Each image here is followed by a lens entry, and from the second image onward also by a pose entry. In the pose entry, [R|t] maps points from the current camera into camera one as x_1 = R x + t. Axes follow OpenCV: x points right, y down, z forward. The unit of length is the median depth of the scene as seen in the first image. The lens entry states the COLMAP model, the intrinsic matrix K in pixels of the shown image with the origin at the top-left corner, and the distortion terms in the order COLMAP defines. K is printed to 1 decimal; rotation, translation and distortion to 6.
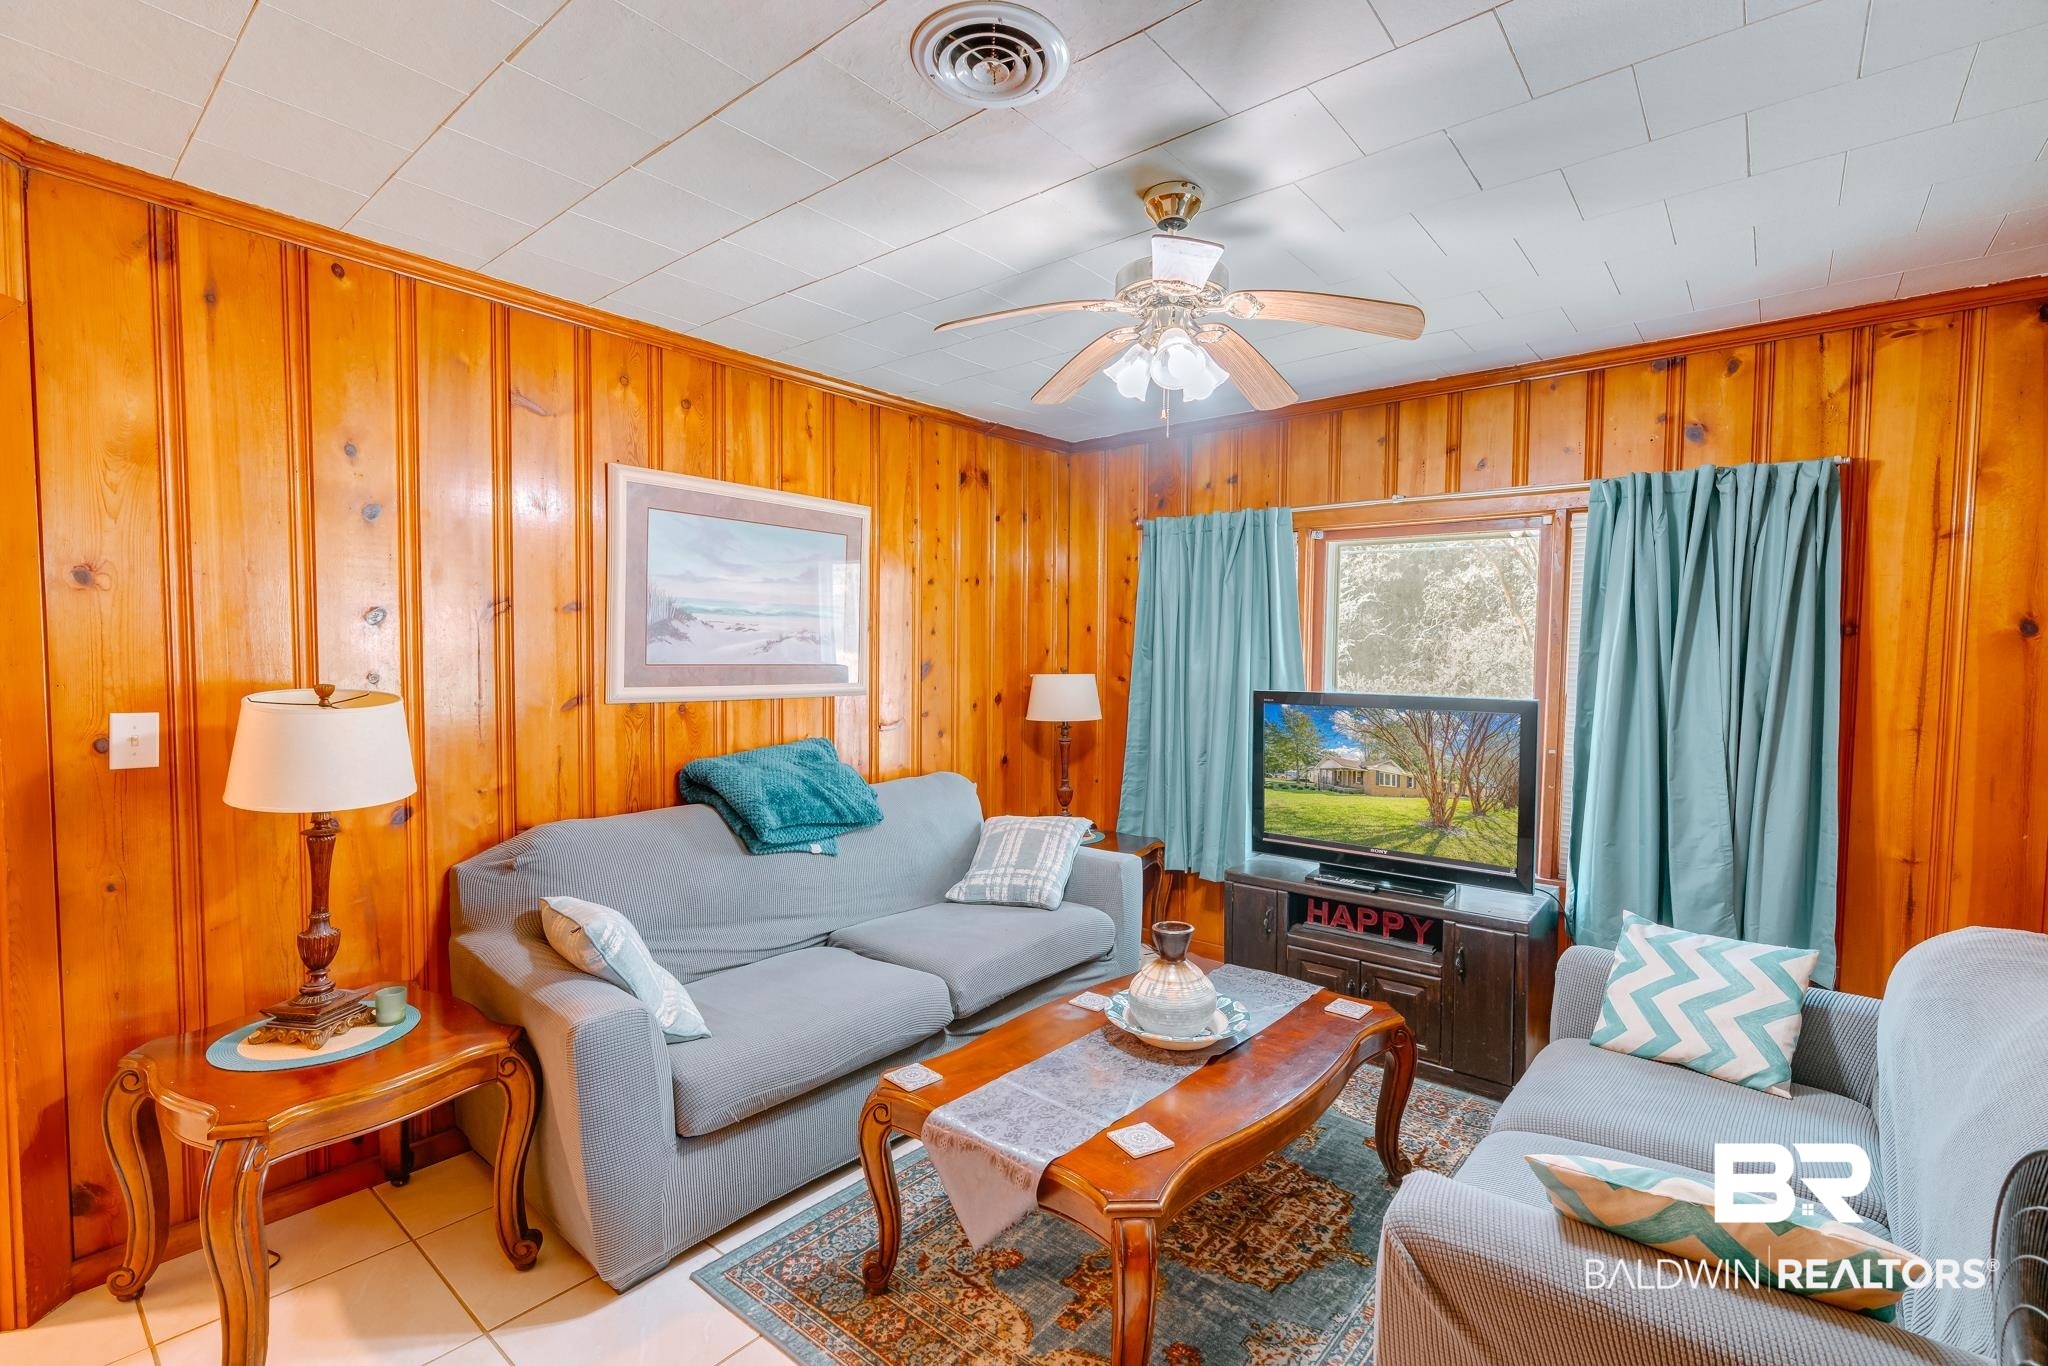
lens RADIAL K [[909.6, 0, 1028.3], [0, 909.6, 683.3], [0, 0, 1]] dist [-0.012196, 0.000500]
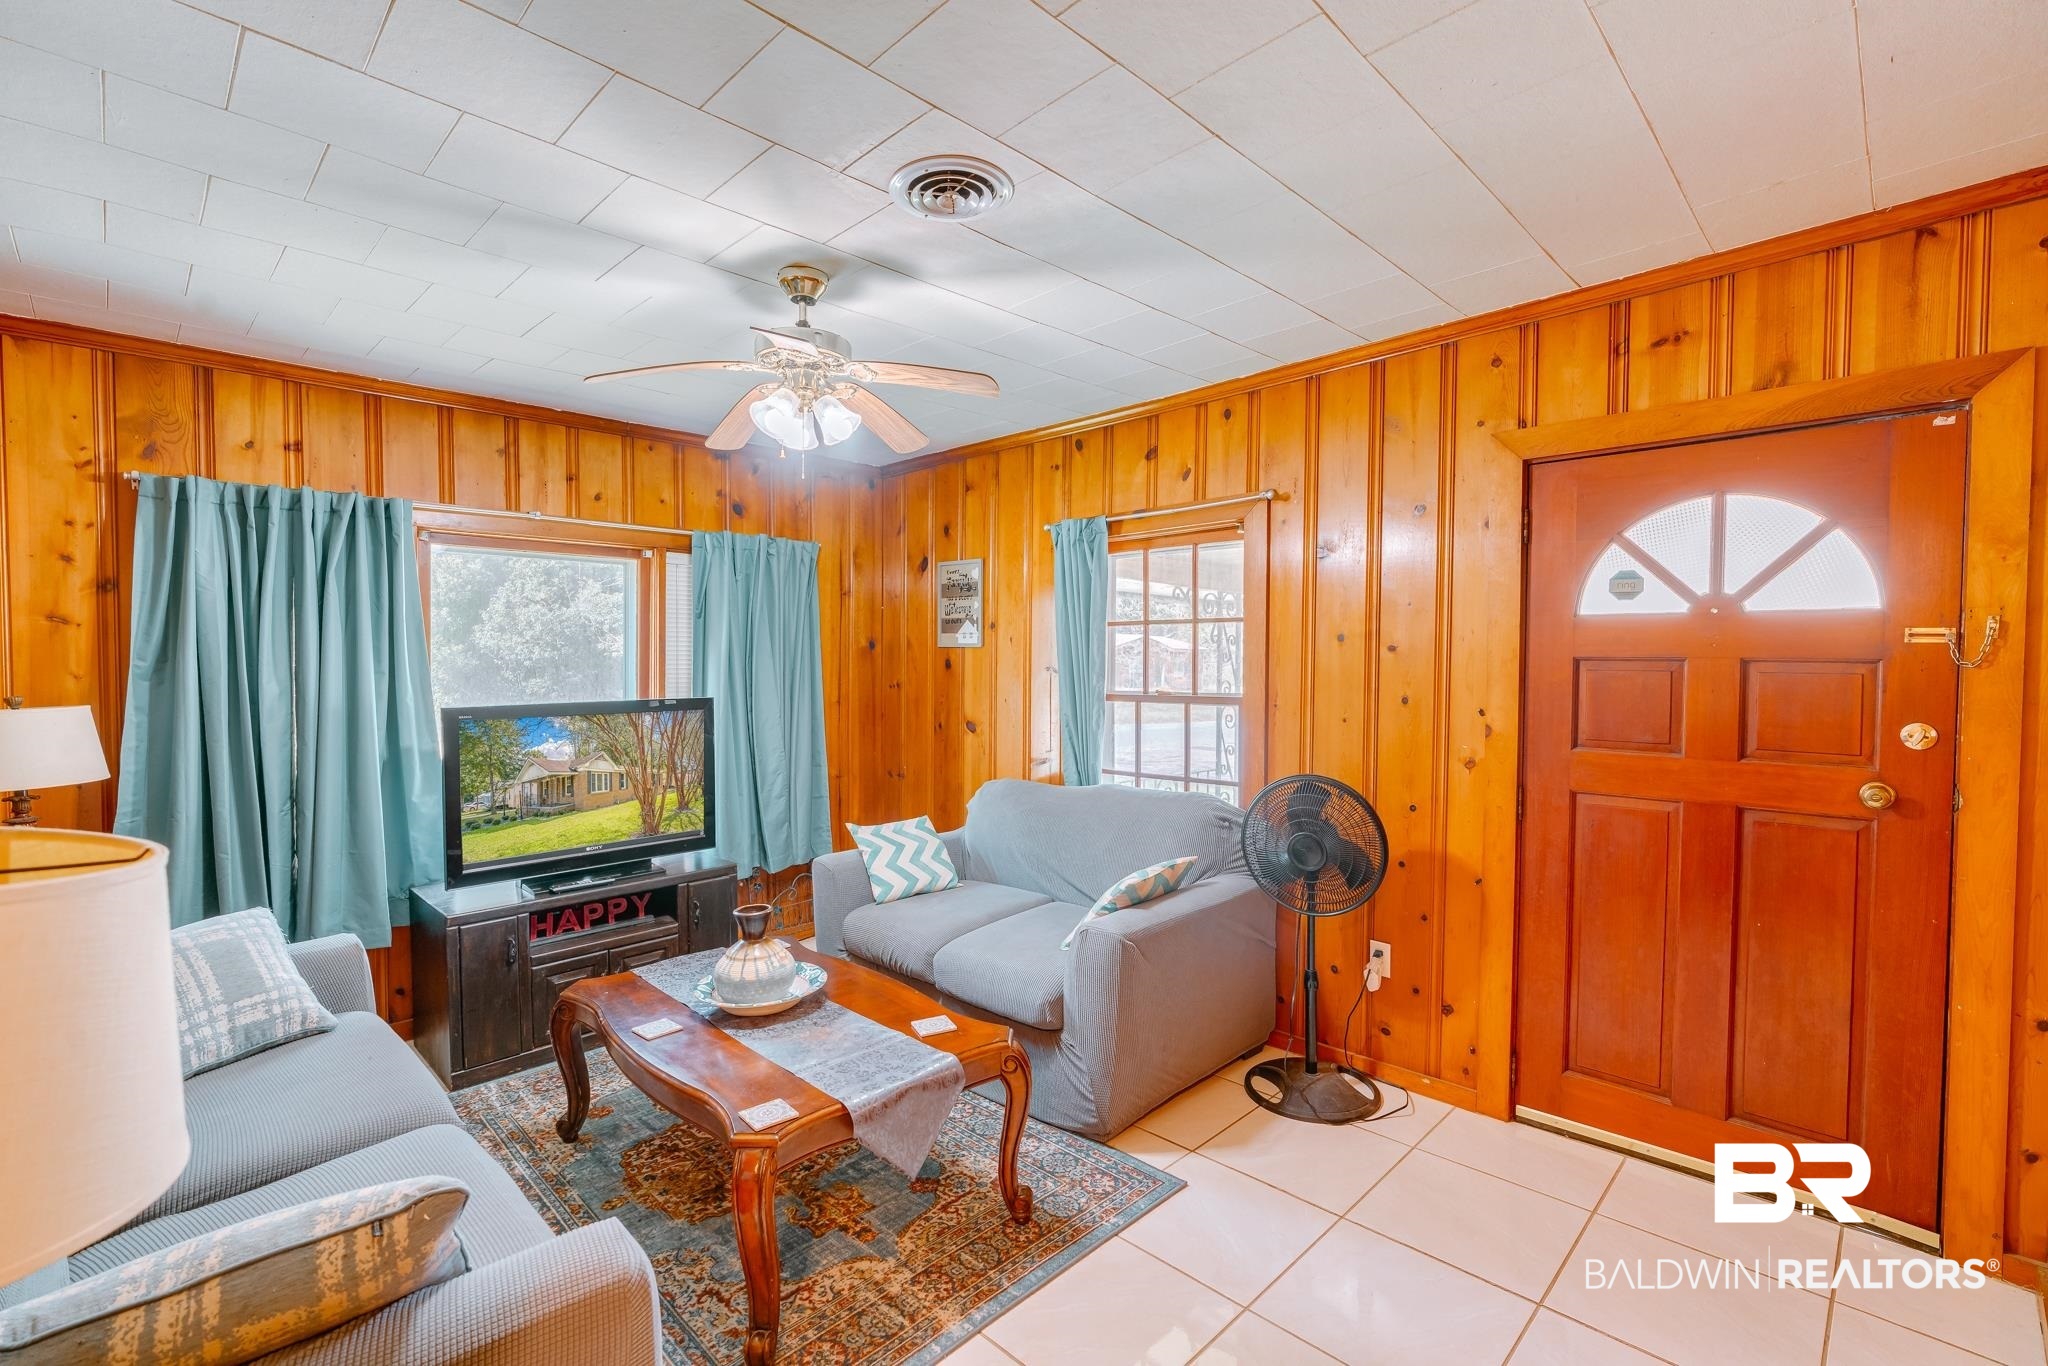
lens RADIAL K [[909.6, 0, 1028.3], [0, 909.6, 683.3], [0, 0, 1]] dist [-0.012196, 0.000500]
pose [[0.084992, -0.033631, 0.995814, -0.642254], [0.047353, 0.998437, 0.029678, -0.017034], [-0.995256, 0.044632, 0.086451, 0.396145]]
